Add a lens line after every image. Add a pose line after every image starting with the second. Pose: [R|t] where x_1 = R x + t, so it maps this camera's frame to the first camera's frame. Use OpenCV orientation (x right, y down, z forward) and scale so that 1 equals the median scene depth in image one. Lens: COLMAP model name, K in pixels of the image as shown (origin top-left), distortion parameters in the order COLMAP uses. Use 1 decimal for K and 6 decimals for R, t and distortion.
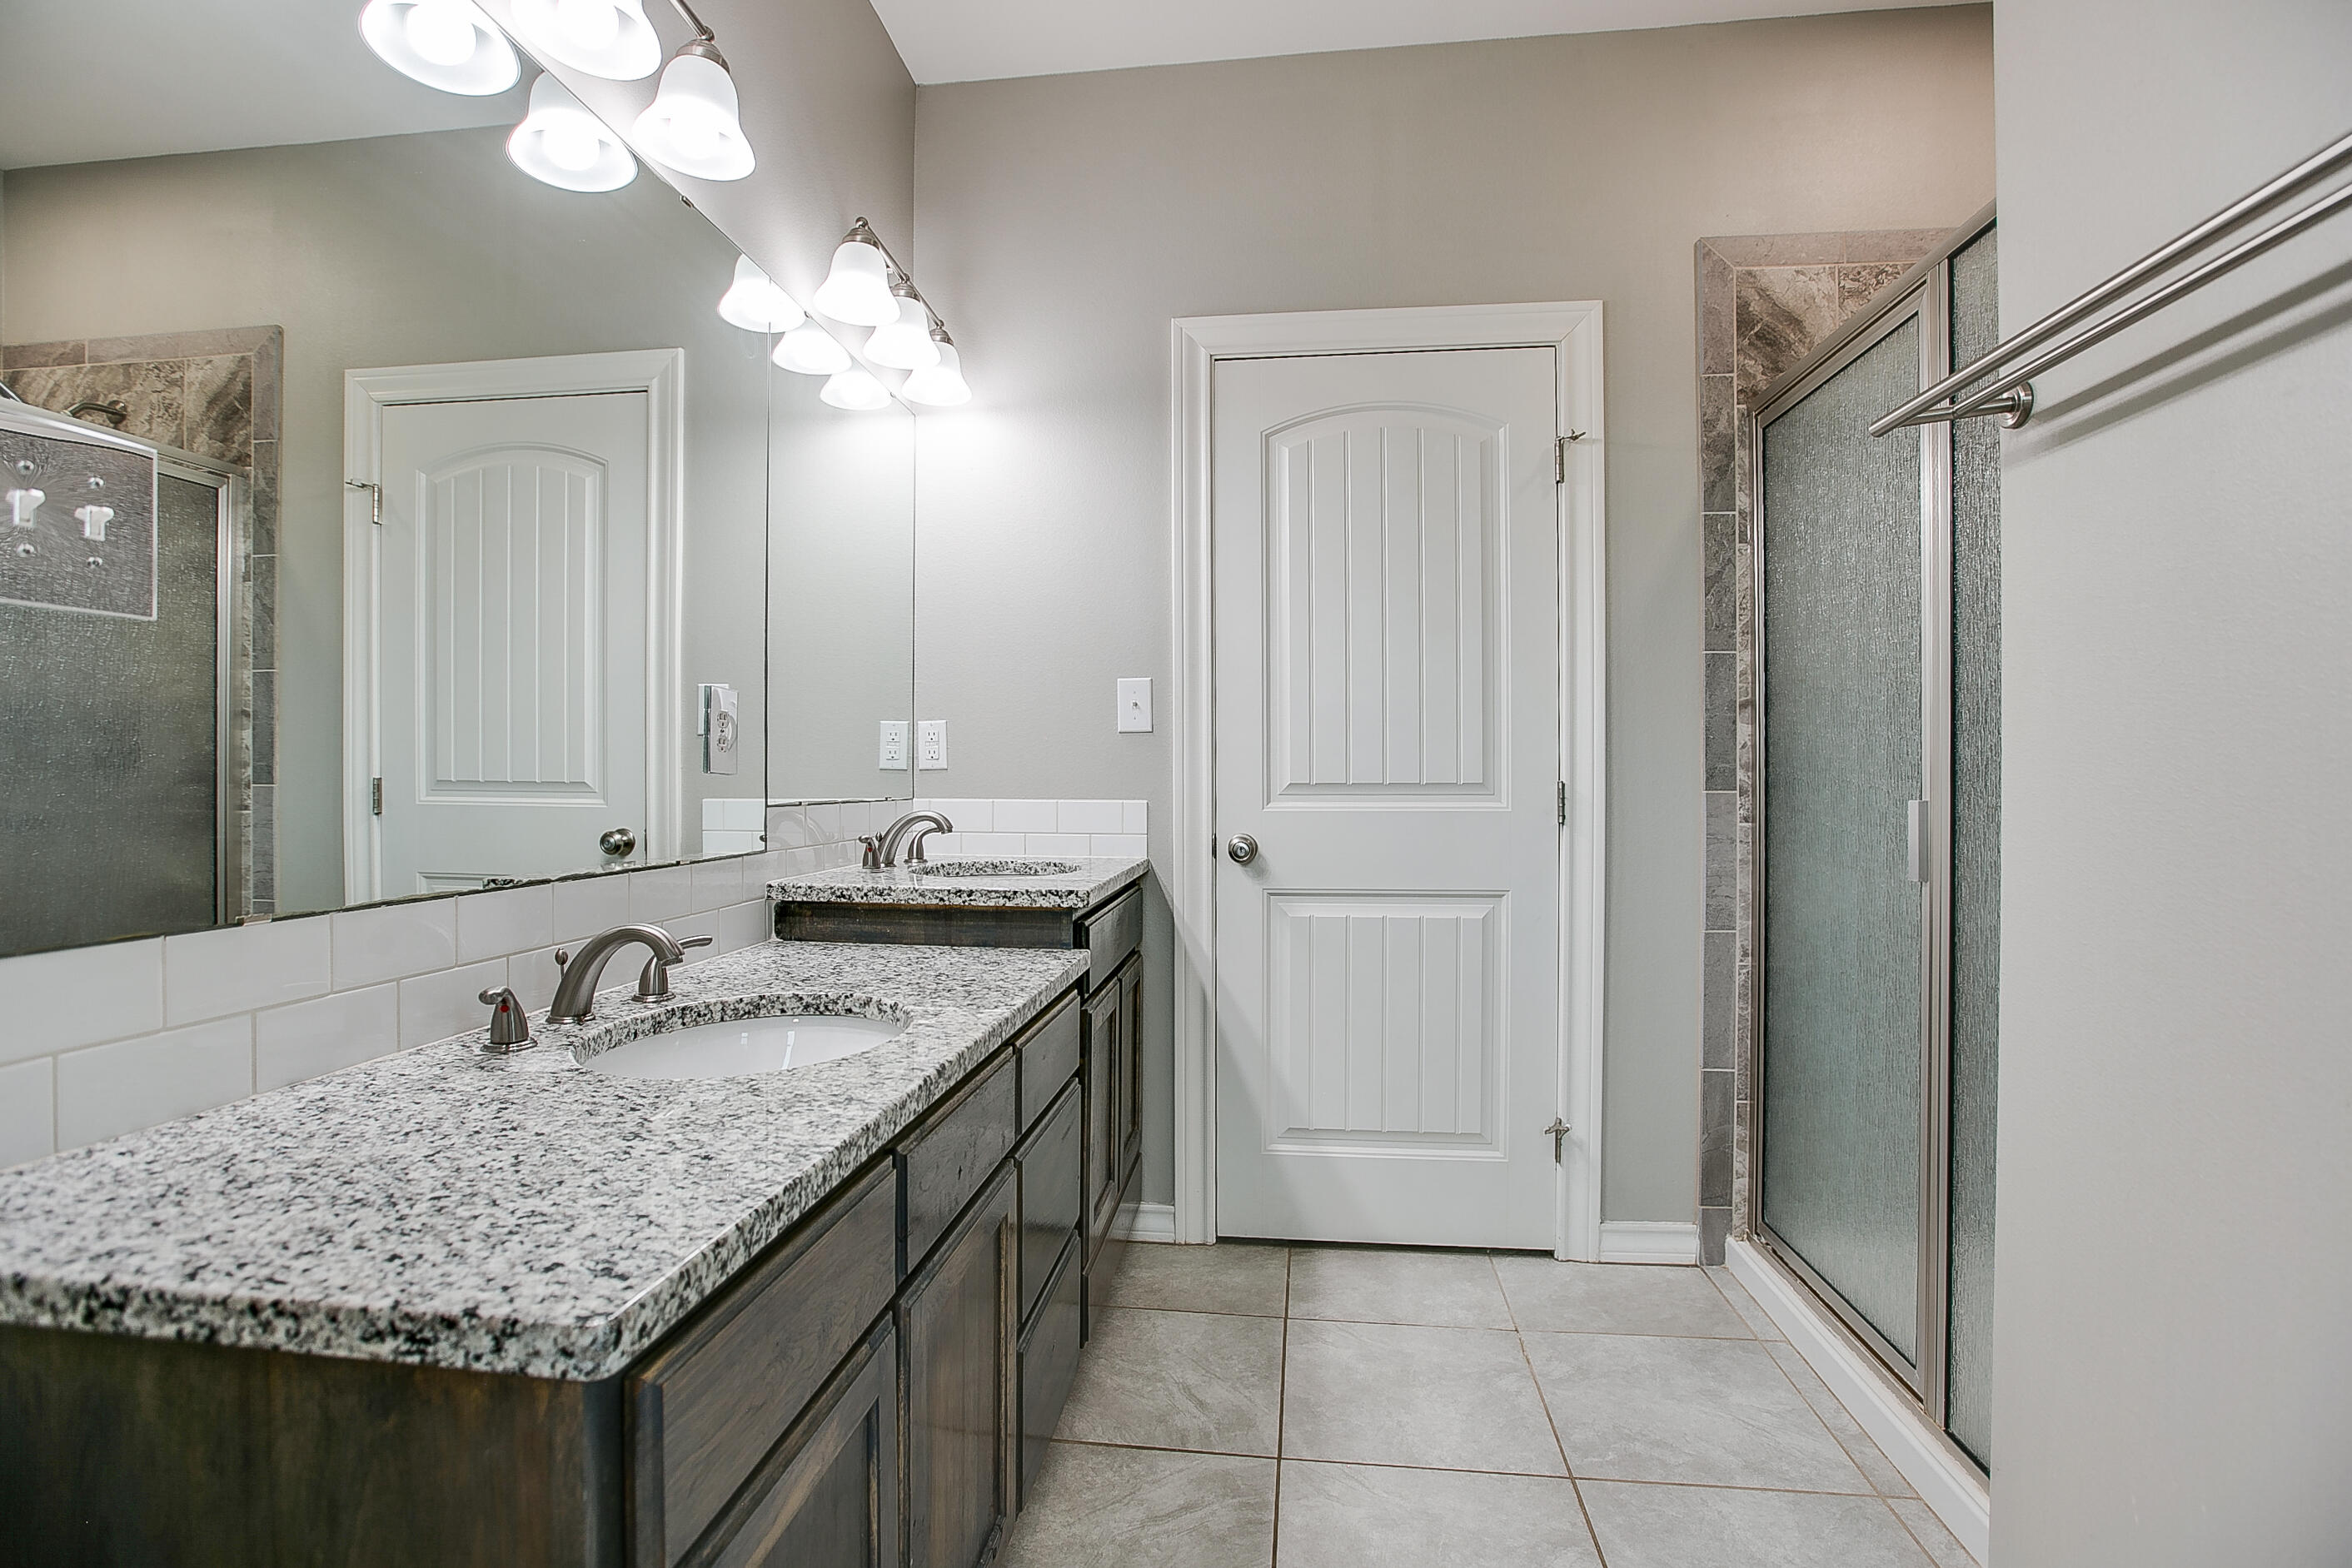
lens RADIAL K [[1145.5, 0, 1173.7], [0, 1145.5, 779.9], [0, 0, 1]] dist [-0.044144, 0.017343]
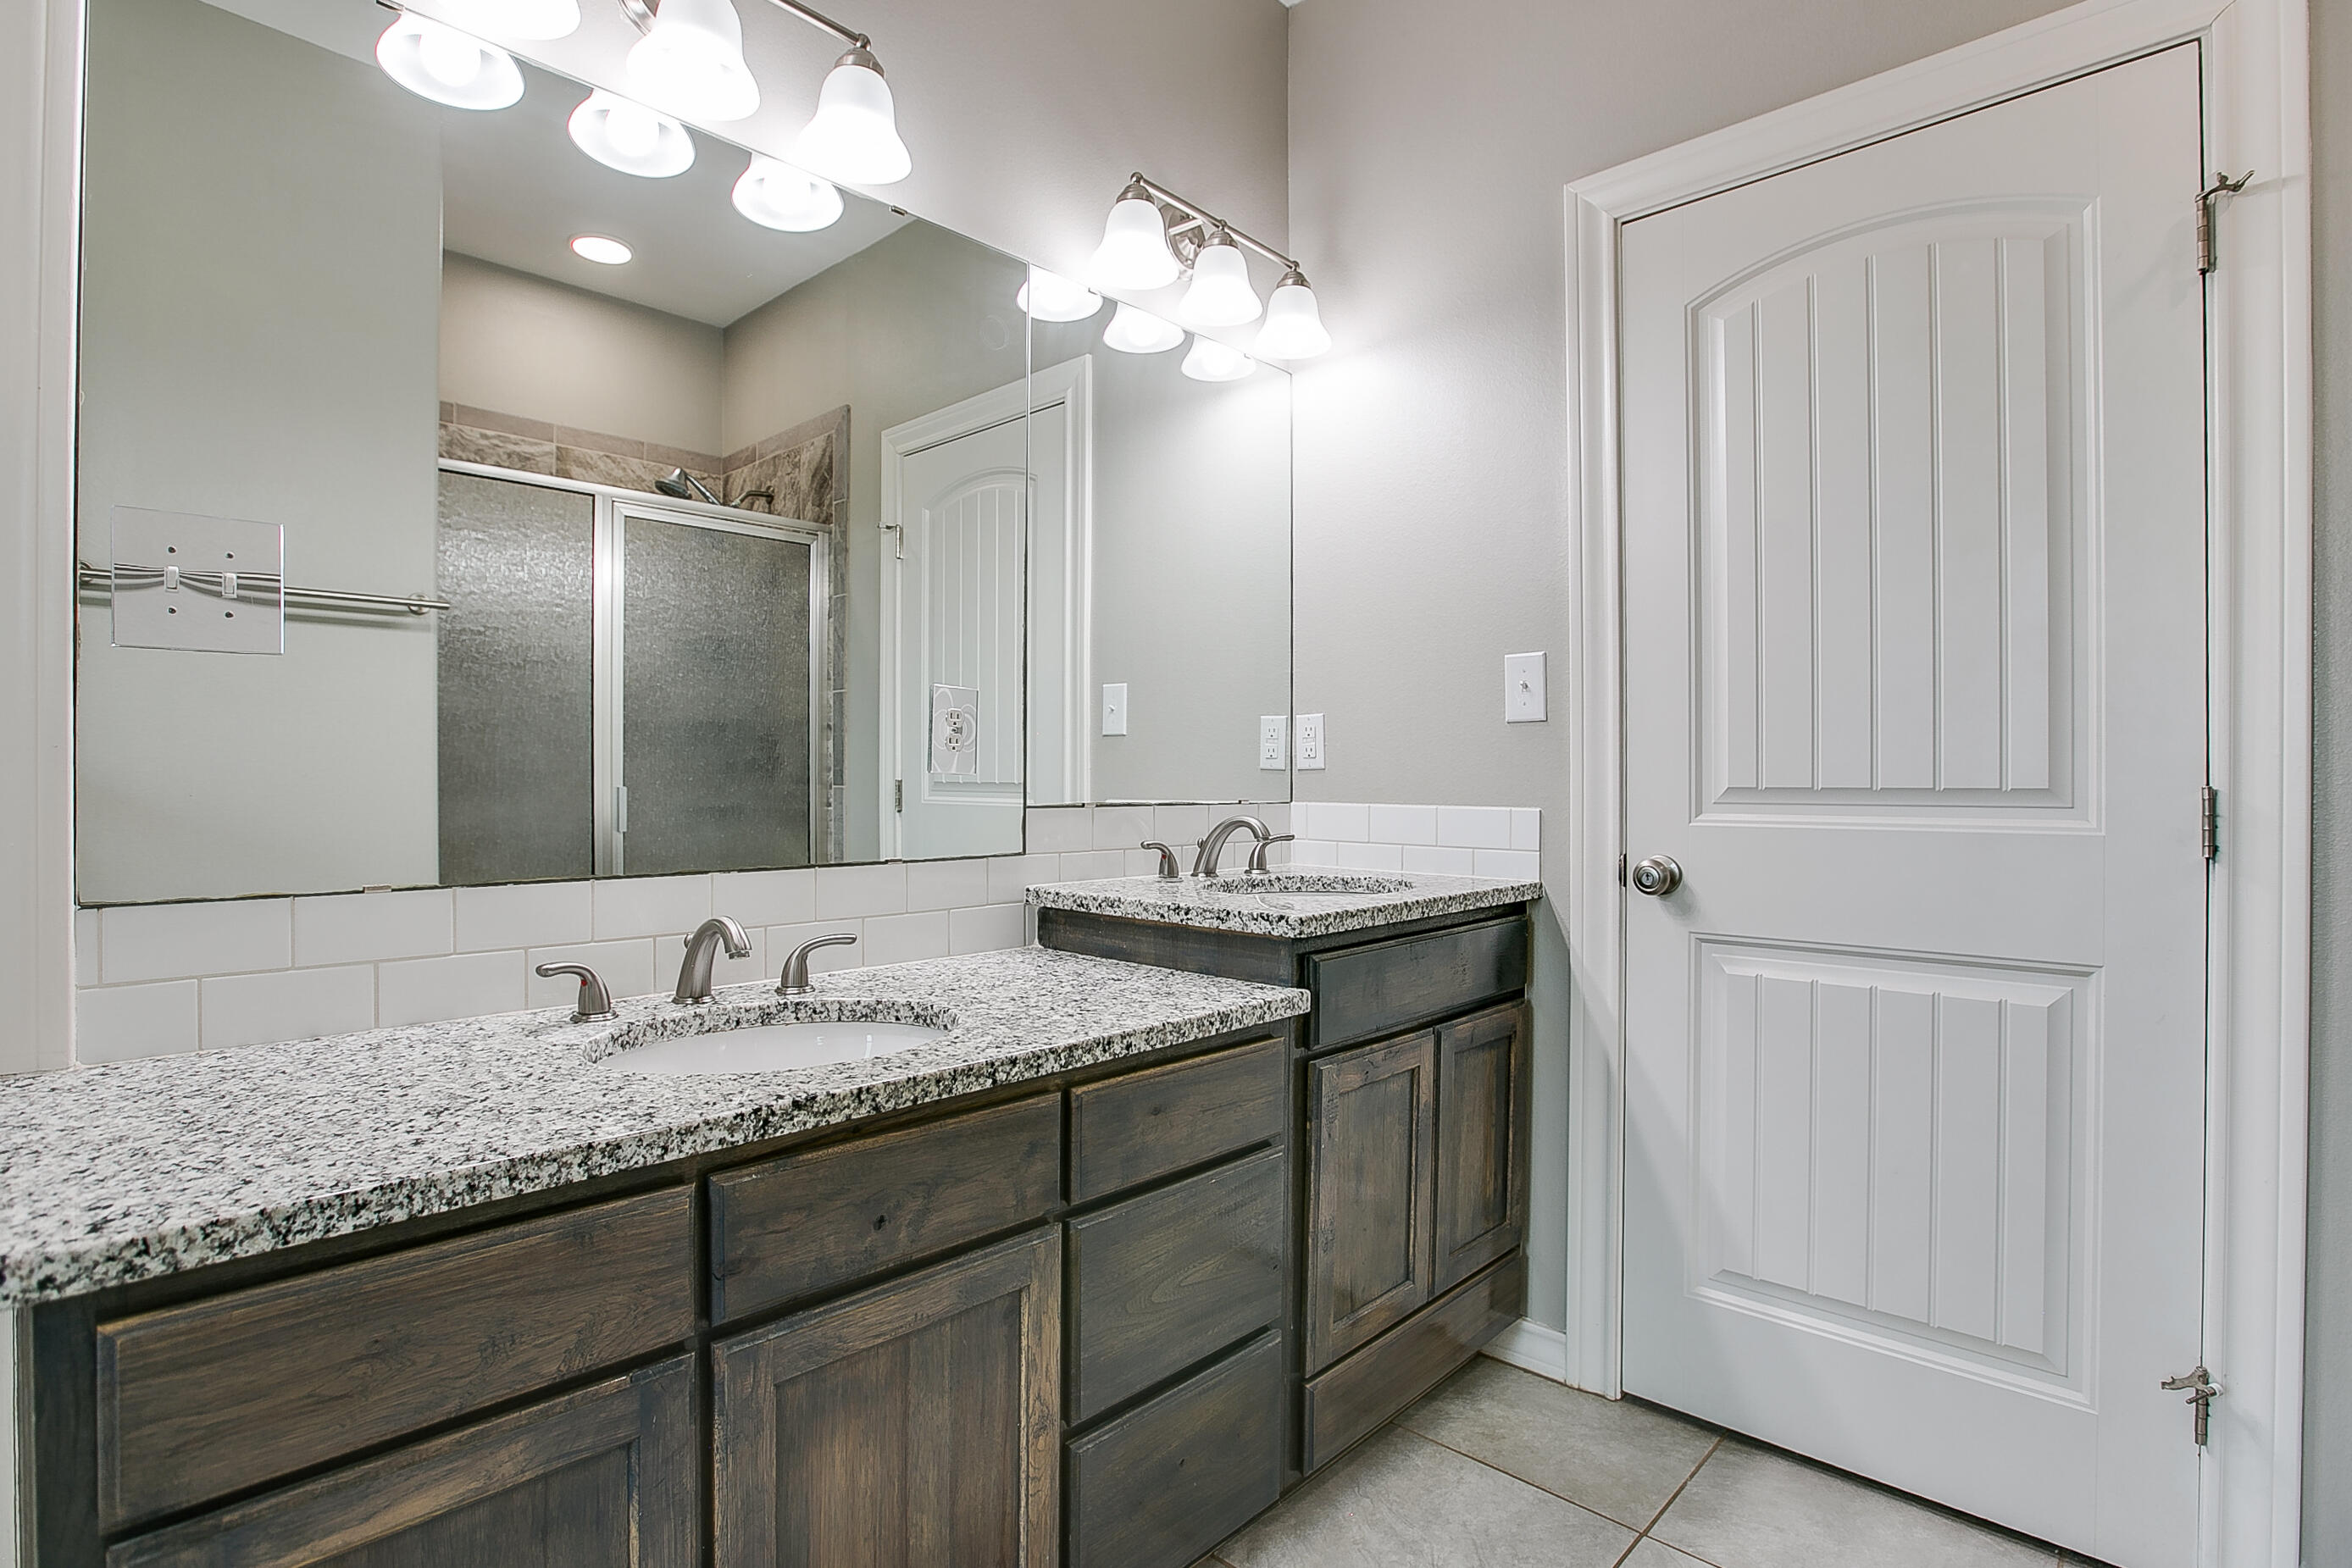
lens RADIAL K [[1204.1, 0, 1158.7], [0, 1204.1, 780.8], [0, 0, 1]] dist [-0.037792, 0.011056]
pose [[0.793894, 0.001225, -0.608055, 0.274121], [-0.002967, 0.999994, -0.001859, 0.001284], [0.608049, 0.003280, 0.793893, 0.194972]]
